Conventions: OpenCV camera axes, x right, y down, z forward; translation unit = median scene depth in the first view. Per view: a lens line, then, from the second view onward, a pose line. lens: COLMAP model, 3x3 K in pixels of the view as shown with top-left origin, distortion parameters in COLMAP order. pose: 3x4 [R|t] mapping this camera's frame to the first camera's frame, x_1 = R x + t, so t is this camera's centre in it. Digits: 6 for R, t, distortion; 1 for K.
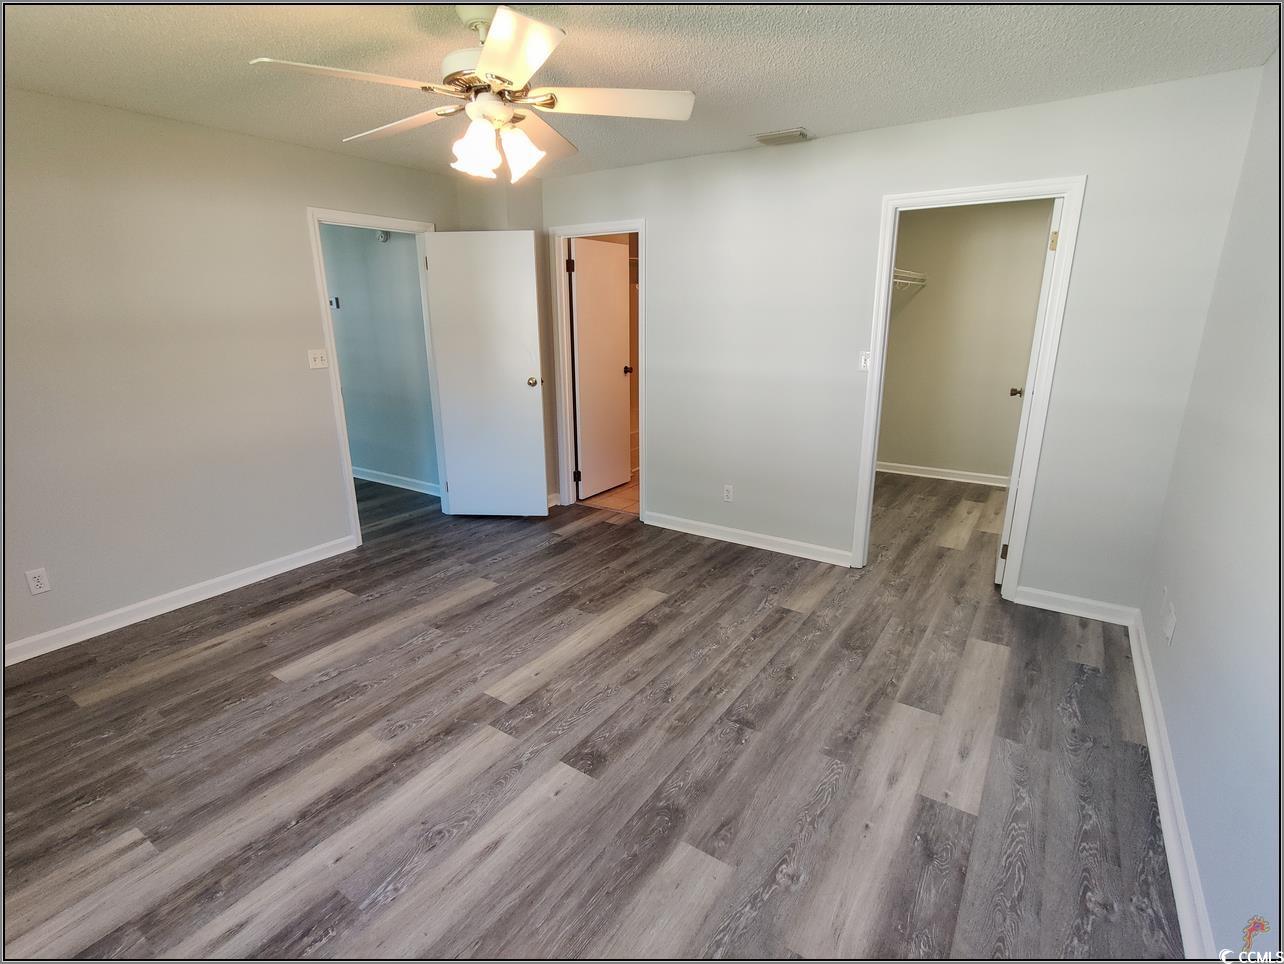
lens RADIAL K [[626.4, 0, 643.0], [0, 626.4, 480.3], [0, 0, 1]] dist [-0.000641, 0.000132]
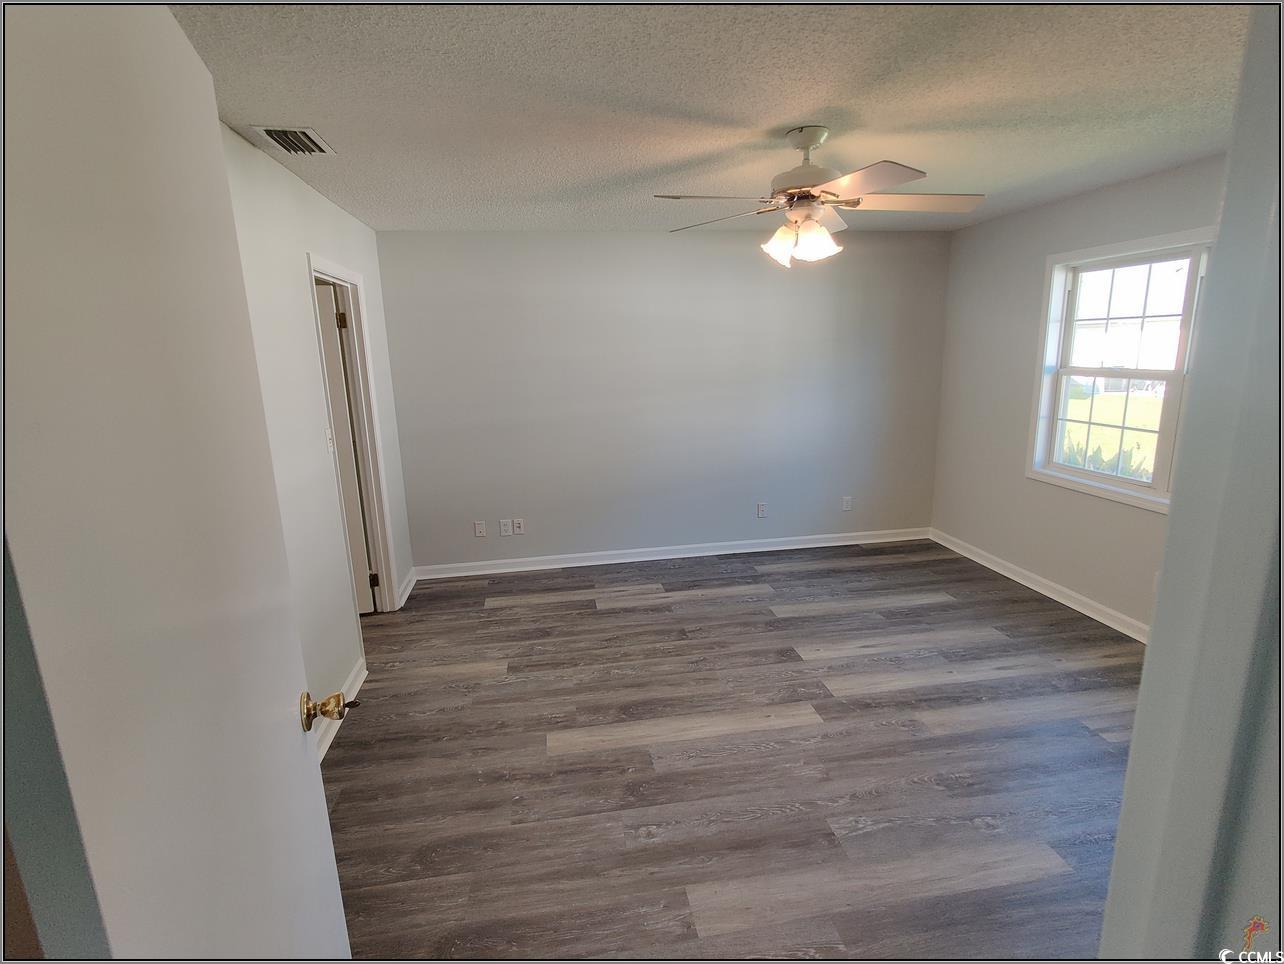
lens RADIAL K [[626.4, 0, 643.0], [0, 626.4, 480.3], [0, 0, 1]] dist [-0.000641, 0.000132]
pose [[-0.679908, -0.129766, 0.721724, -0.747854], [0.223954, 0.900447, 0.372879, -0.487597], [-0.698261, 0.415157, -0.583160, 1.637687]]
